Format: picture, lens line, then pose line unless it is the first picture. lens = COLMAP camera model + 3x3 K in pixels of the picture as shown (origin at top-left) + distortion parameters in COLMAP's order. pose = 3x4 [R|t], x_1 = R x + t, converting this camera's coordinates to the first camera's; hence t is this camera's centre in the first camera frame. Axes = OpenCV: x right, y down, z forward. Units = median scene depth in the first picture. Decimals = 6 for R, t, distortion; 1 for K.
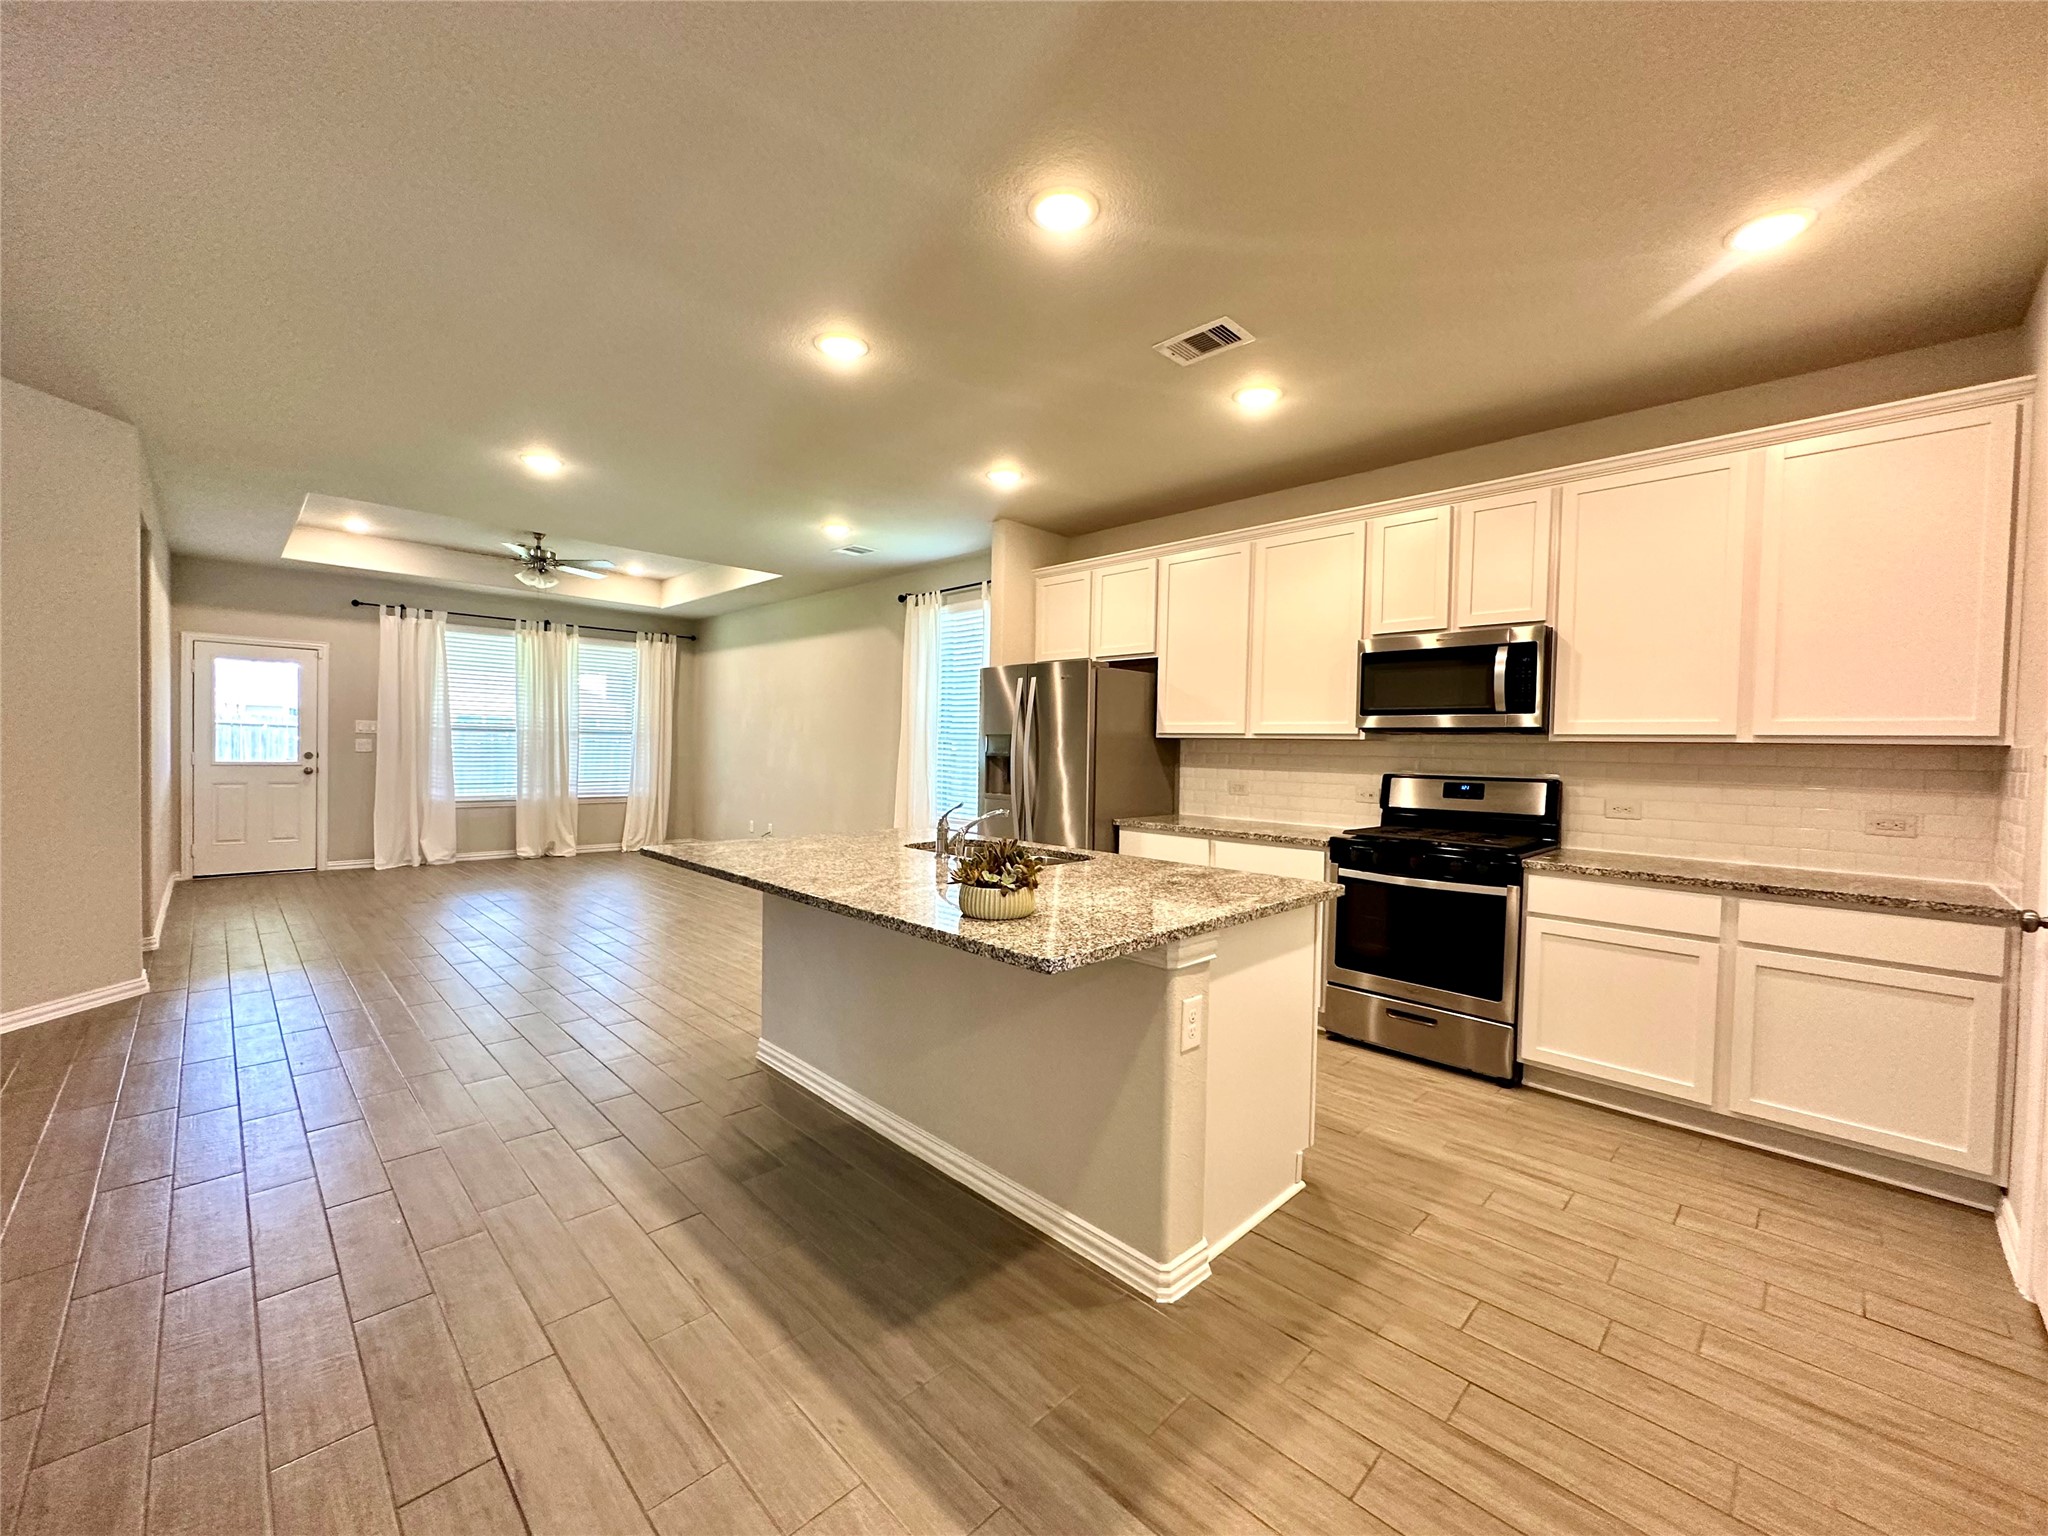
lens RADIAL K [[824.0, 0, 1013.6], [0, 824.0, 771.1], [0, 0, 1]] dist [0.000323, -0.000051]
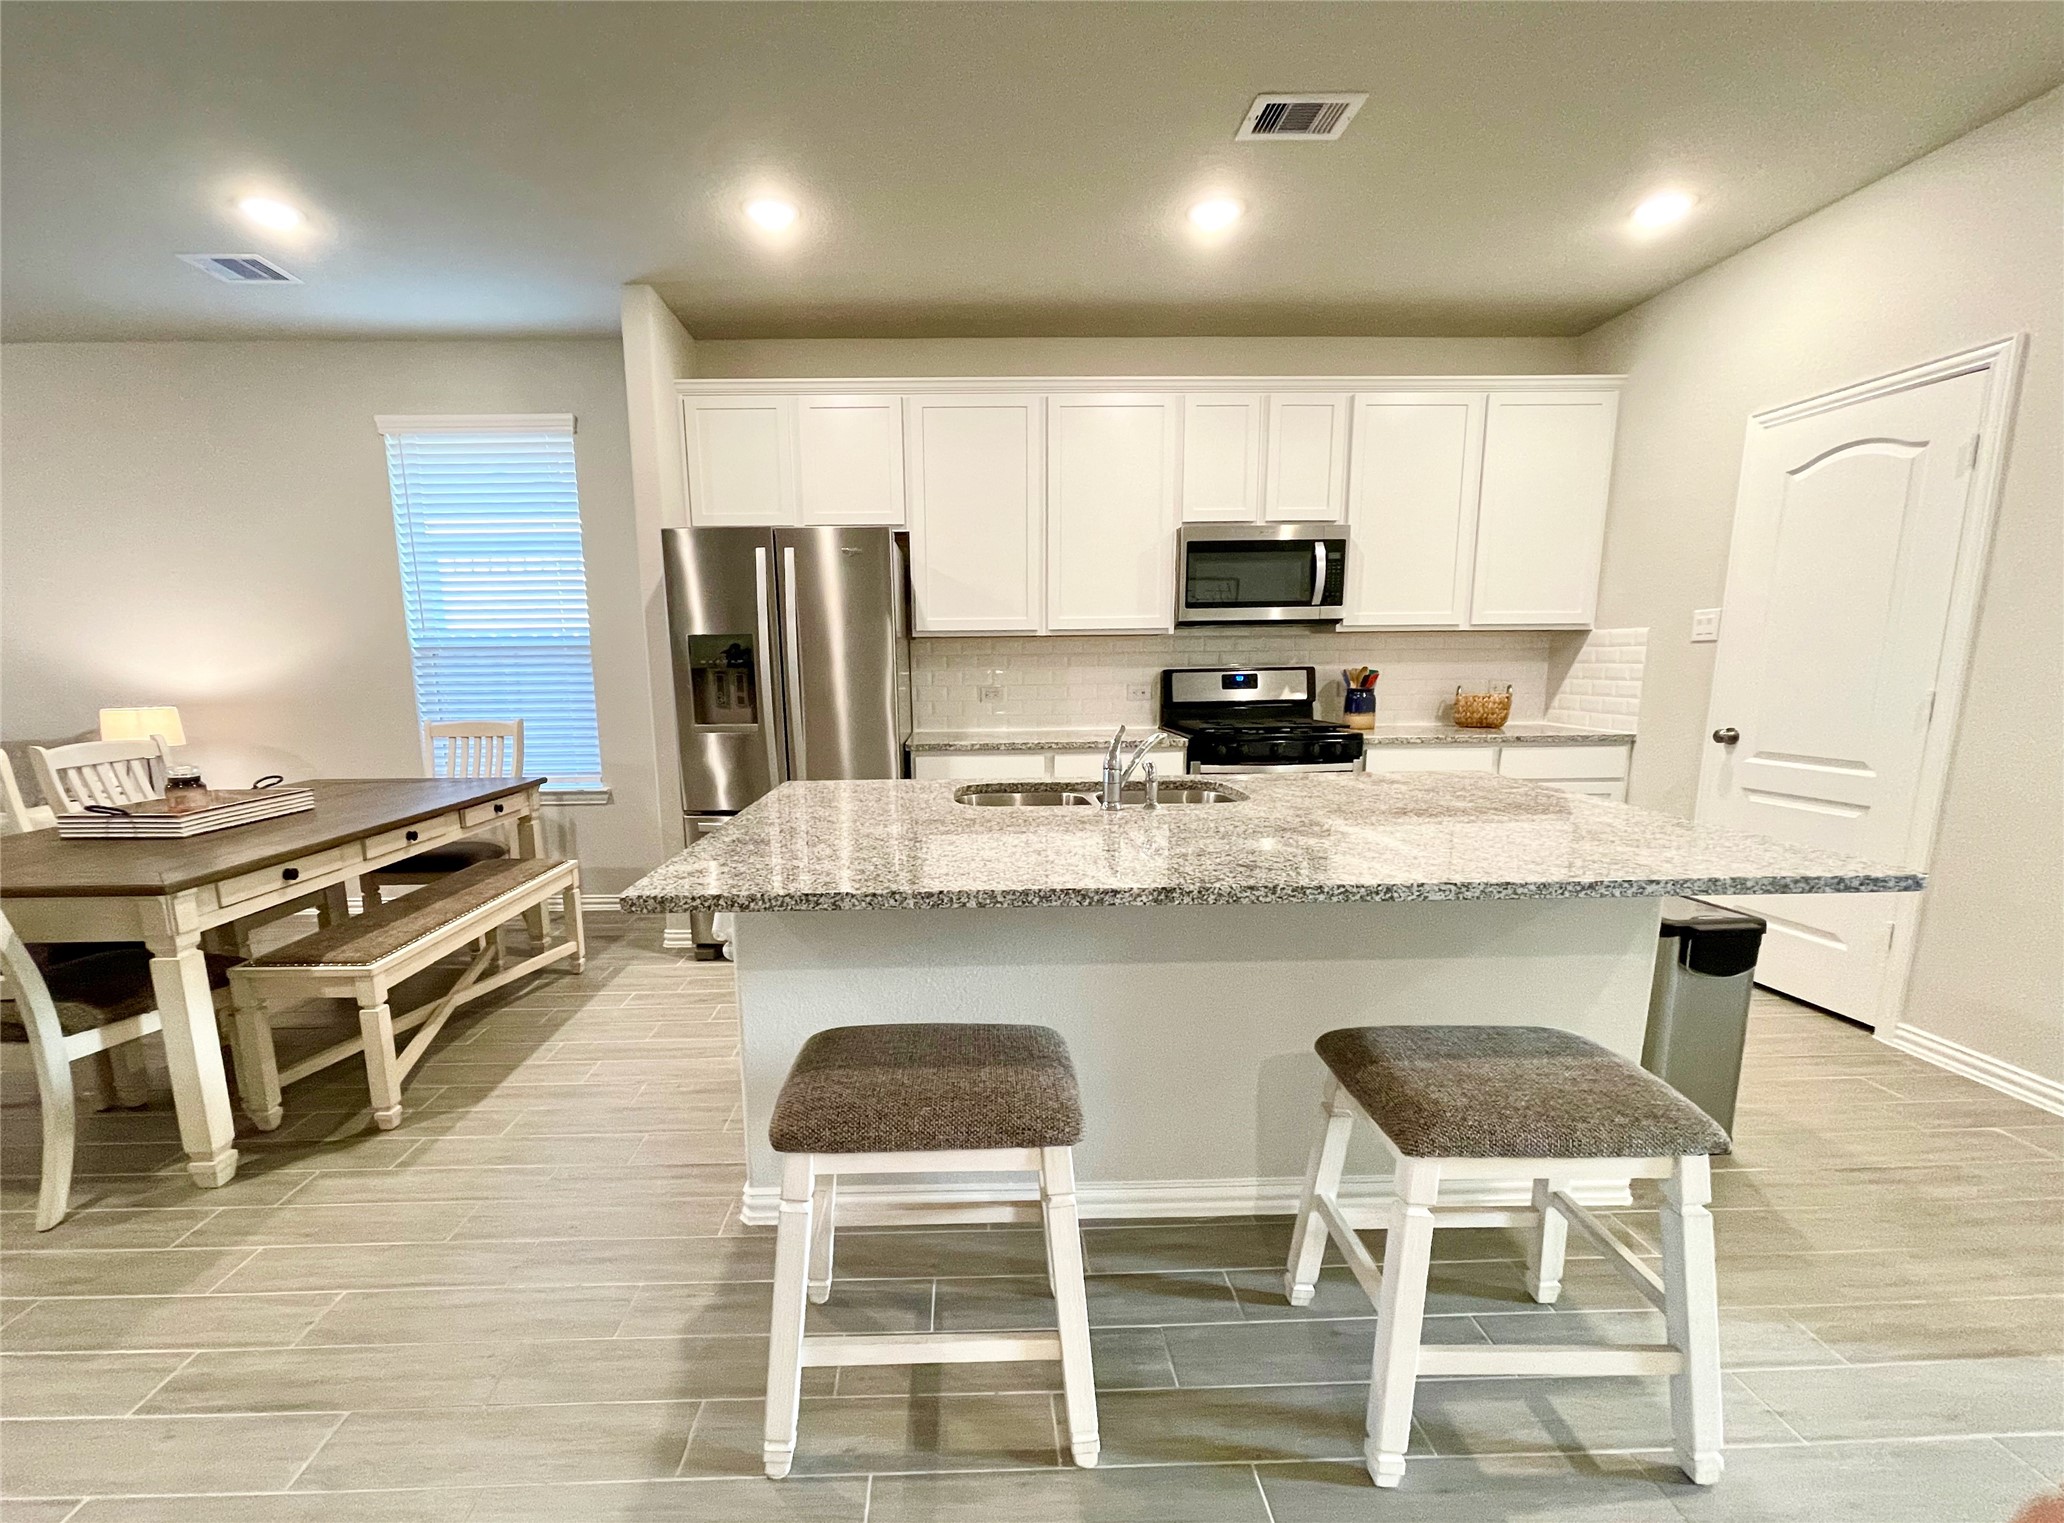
lens RADIAL K [[875.0, 0, 992.0], [0, 875.0, 824.7], [0, 0, 1]] dist [-0.000609, 0.000393]
pose [[0.677399, -0.163079, 0.717311, -0.557405], [0.048671, 0.982916, 0.177501, -0.012292], [-0.734004, -0.085328, 0.673764, 0.492753]]
